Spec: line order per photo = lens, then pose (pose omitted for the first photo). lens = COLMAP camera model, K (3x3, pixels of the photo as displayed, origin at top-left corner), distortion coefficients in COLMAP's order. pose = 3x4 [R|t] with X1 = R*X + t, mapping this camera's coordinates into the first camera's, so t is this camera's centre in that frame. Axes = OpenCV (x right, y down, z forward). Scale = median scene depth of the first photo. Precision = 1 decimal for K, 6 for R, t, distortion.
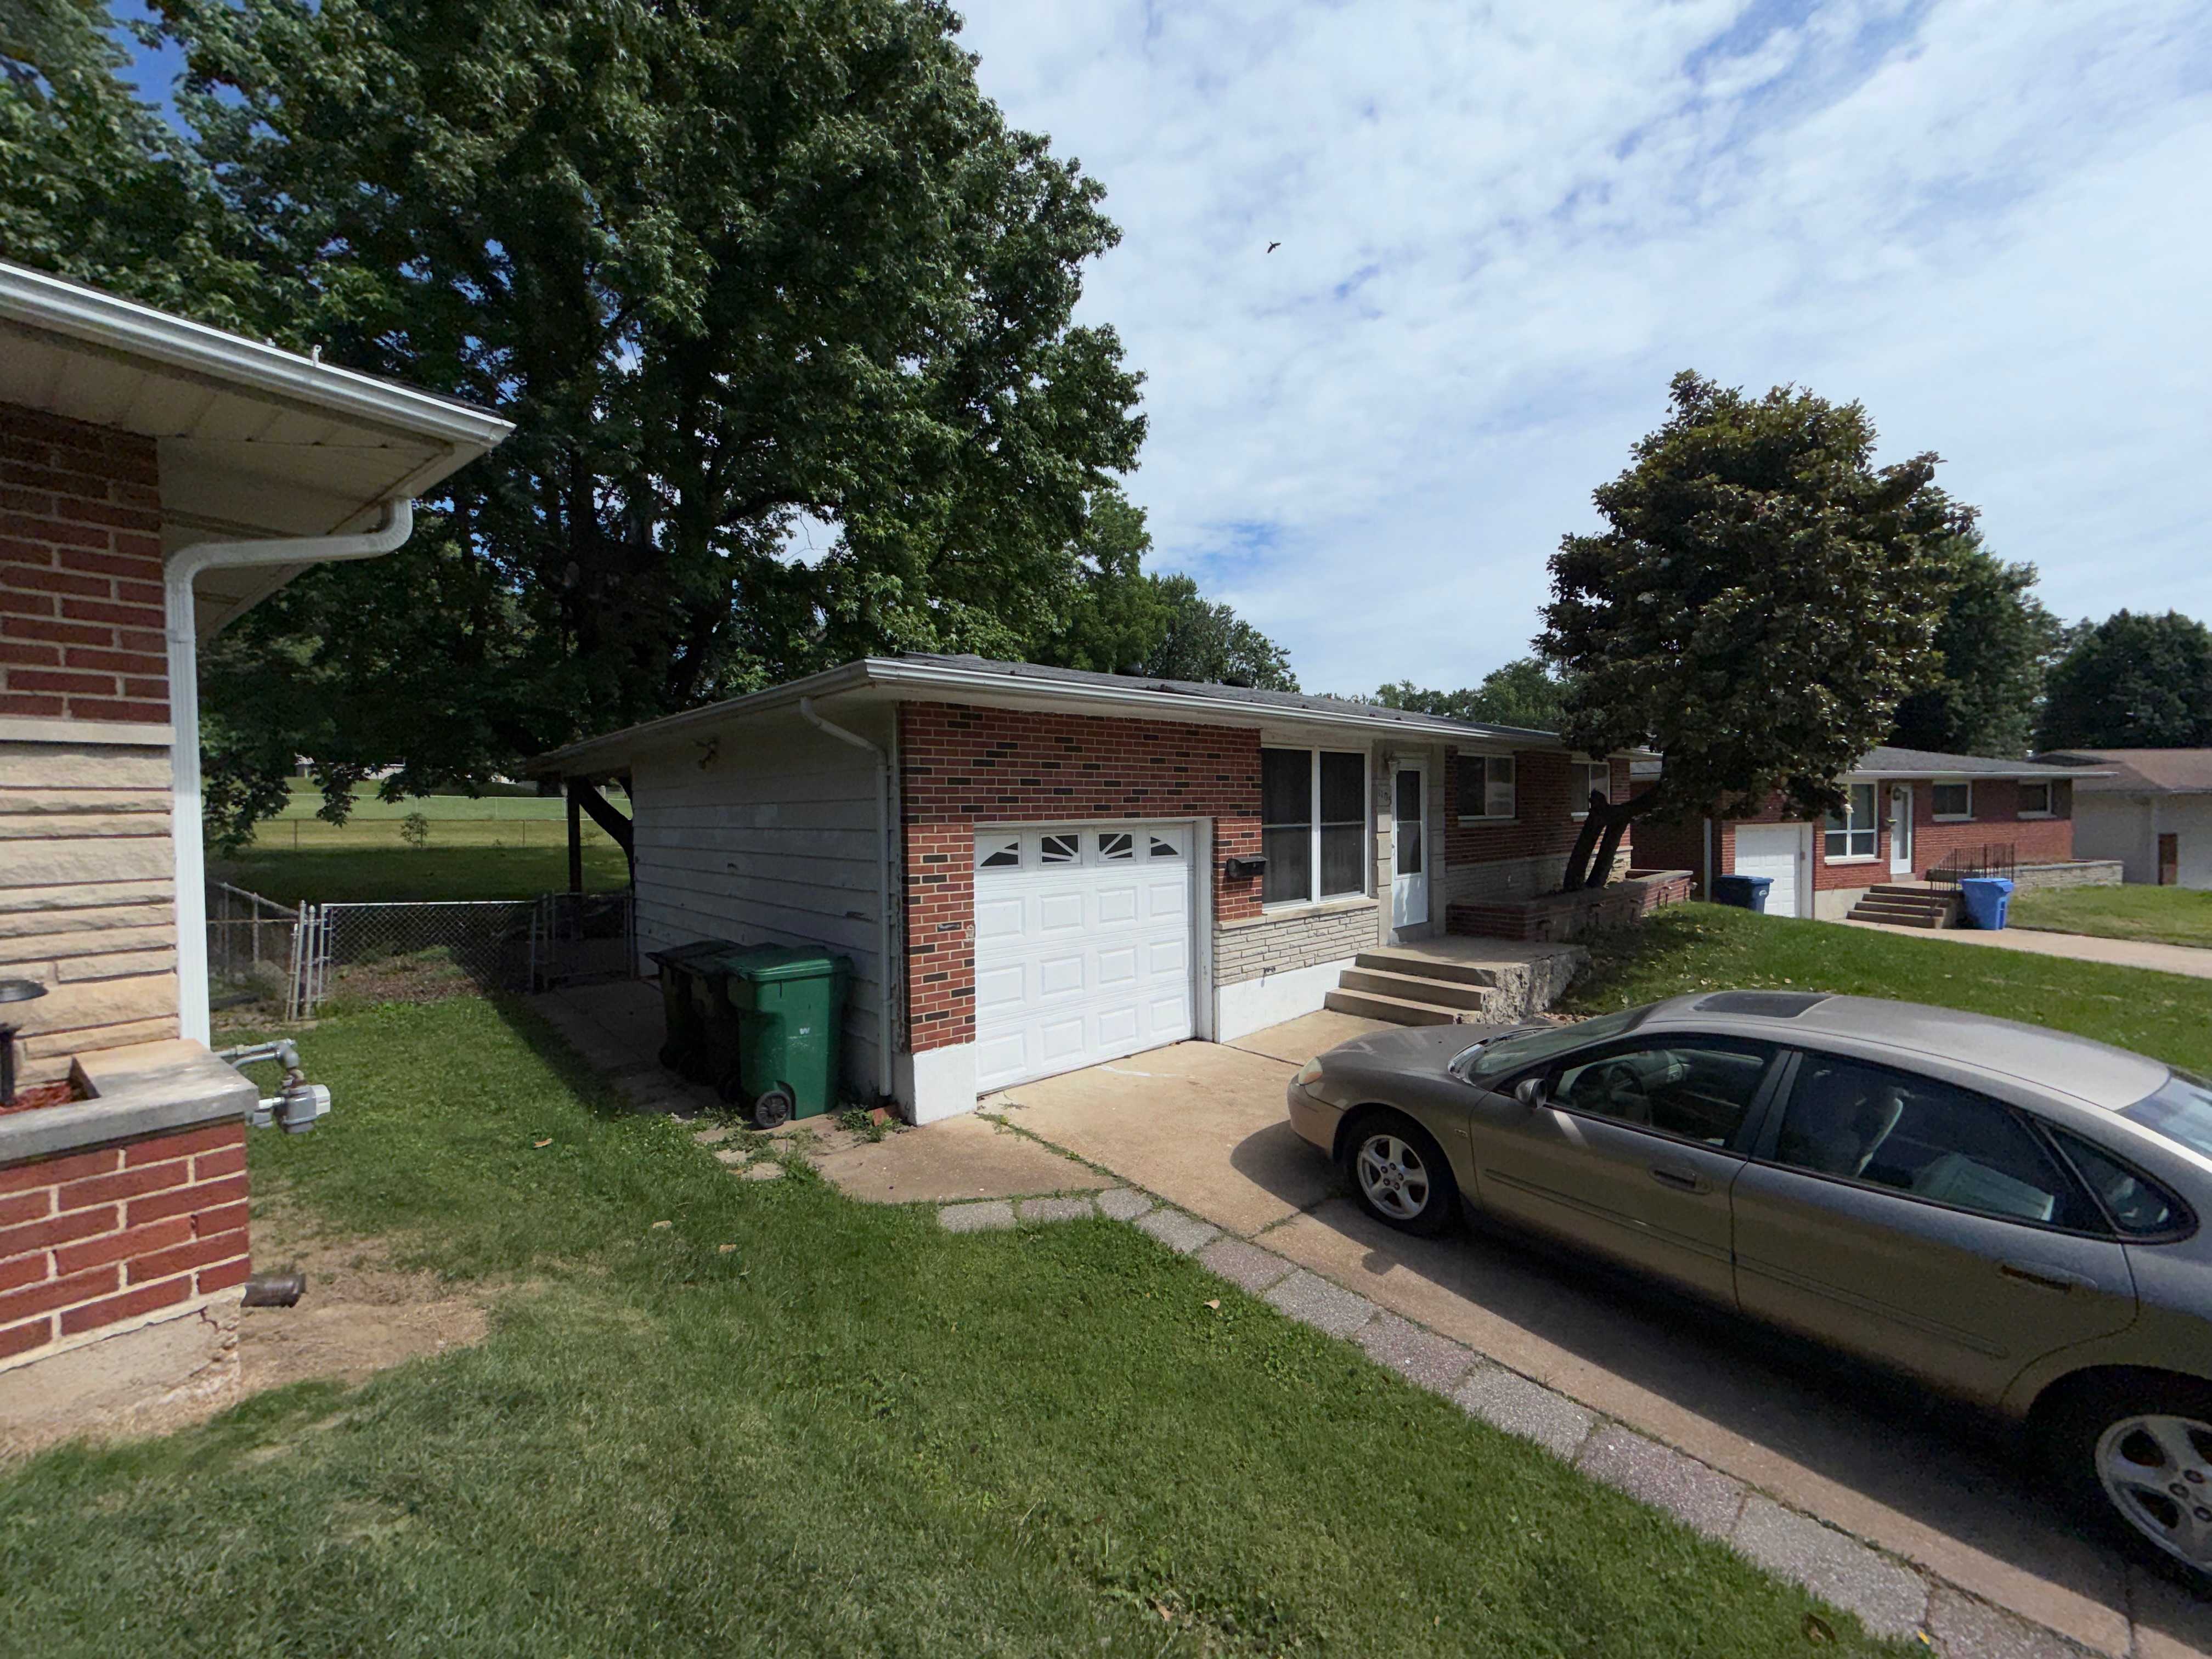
lens RADIAL K [[879.6, 0, 1098.6], [0, 879.6, 829.1], [0, 0, 1]] dist [0.000254, -0.000389]
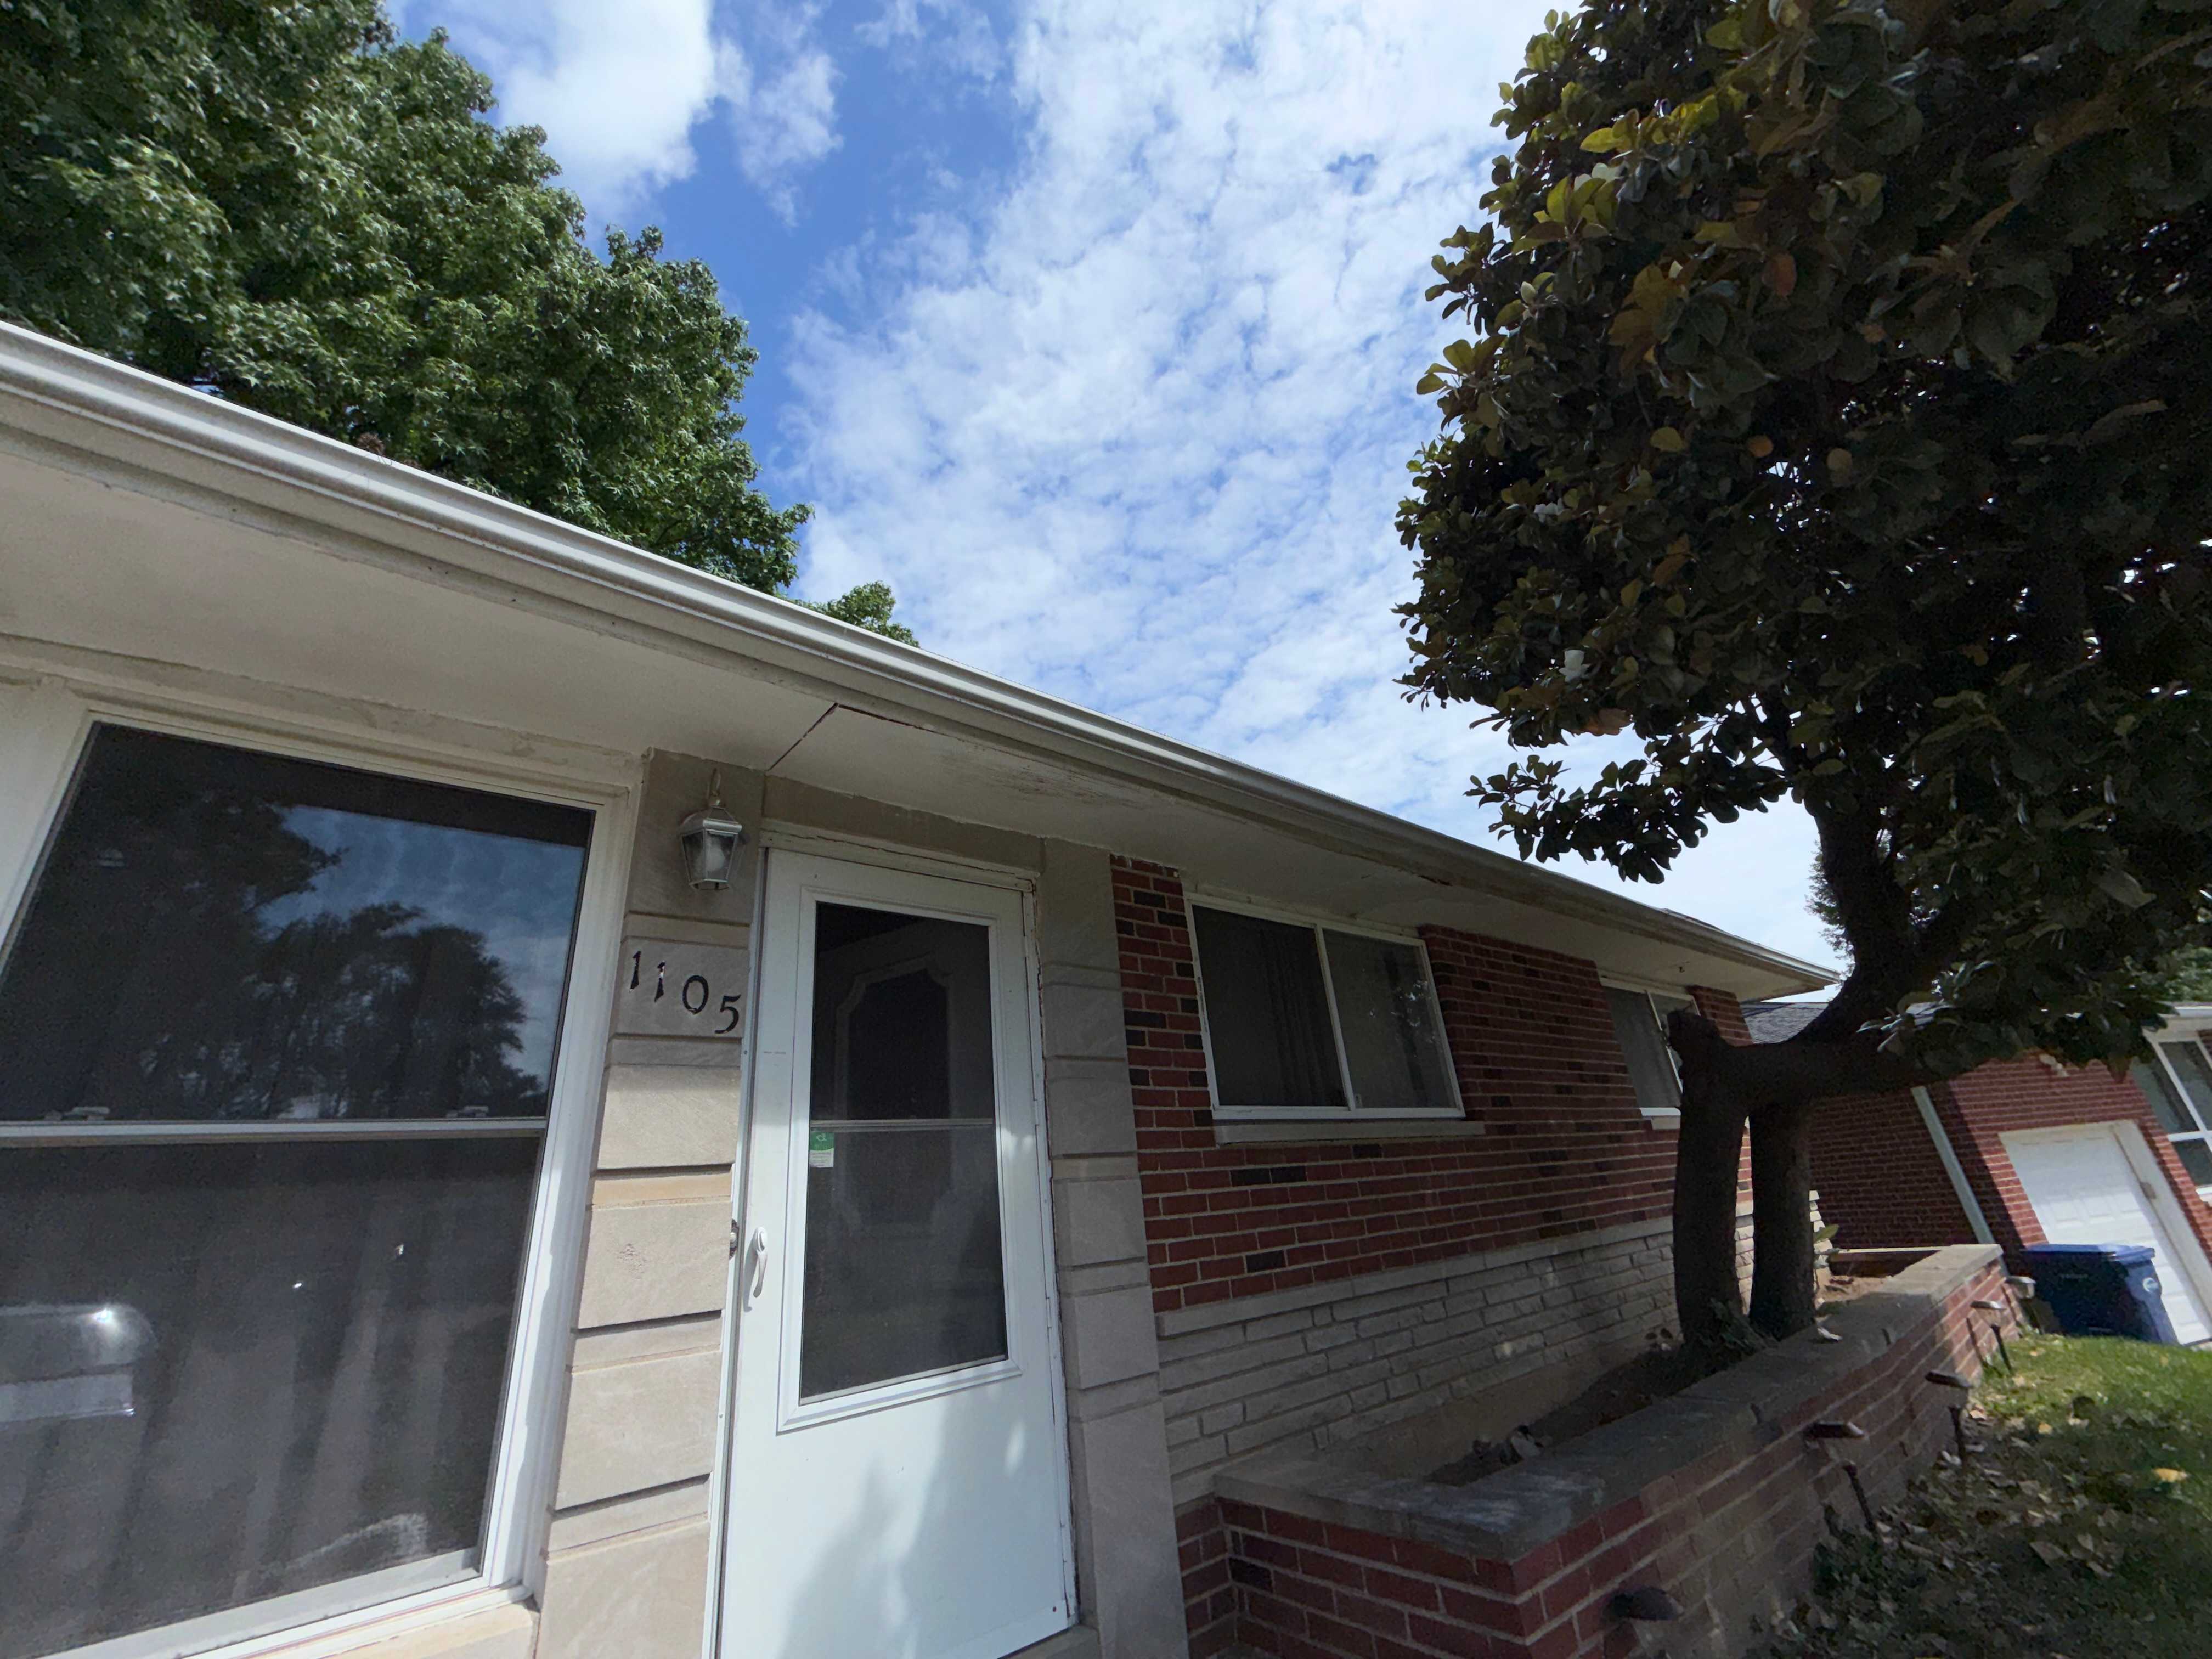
lens RADIAL K [[885.8, 0, 1098.2], [0, 885.8, 828.4], [0, 0, 1]] dist [0.000988, -0.000109]
pose [[0.995899, -0.088040, -0.020844, 0.639315], [0.071170, 0.904582, -0.420317, 0.036892], [0.055860, 0.417110, 0.907138, 1.168065]]
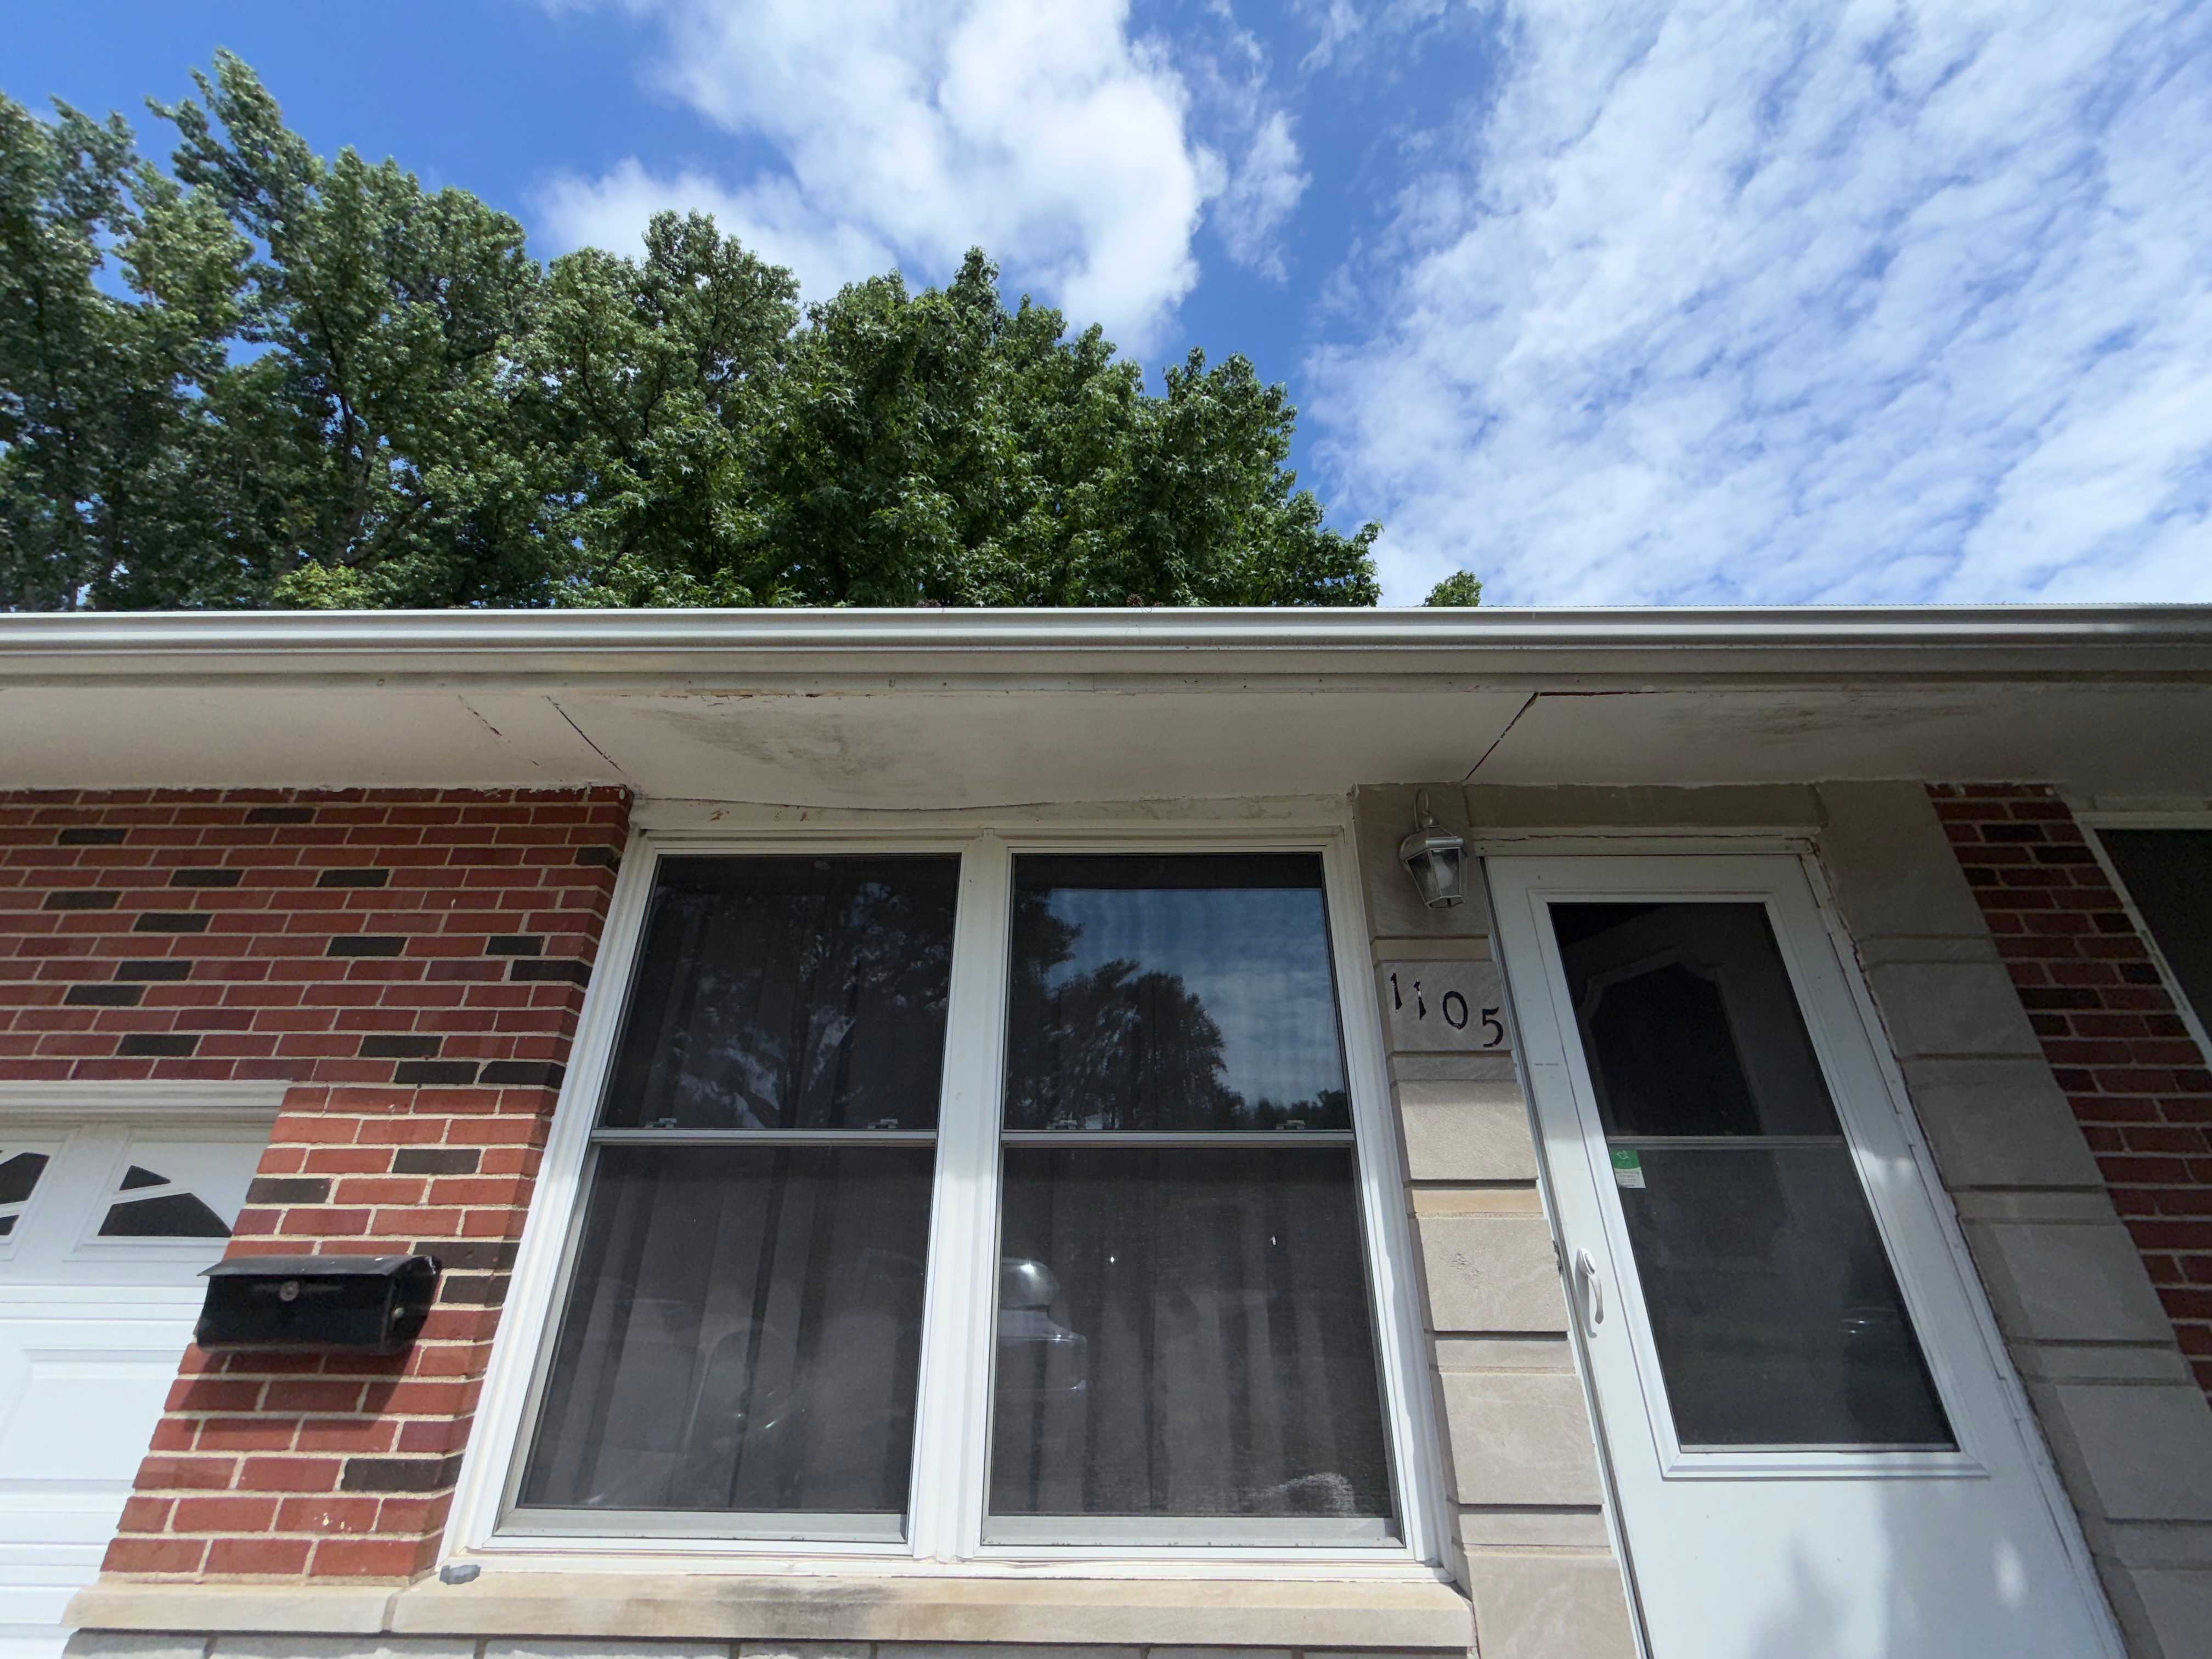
lens RADIAL K [[885.8, 0, 1098.2], [0, 885.8, 828.4], [0, 0, 1]] dist [0.000988, -0.000109]
pose [[0.728947, -0.286593, -0.621692, 0.608391], [-0.031009, 0.893394, -0.448203, 0.036709], [0.683868, 0.345994, 0.642349, 1.153053]]
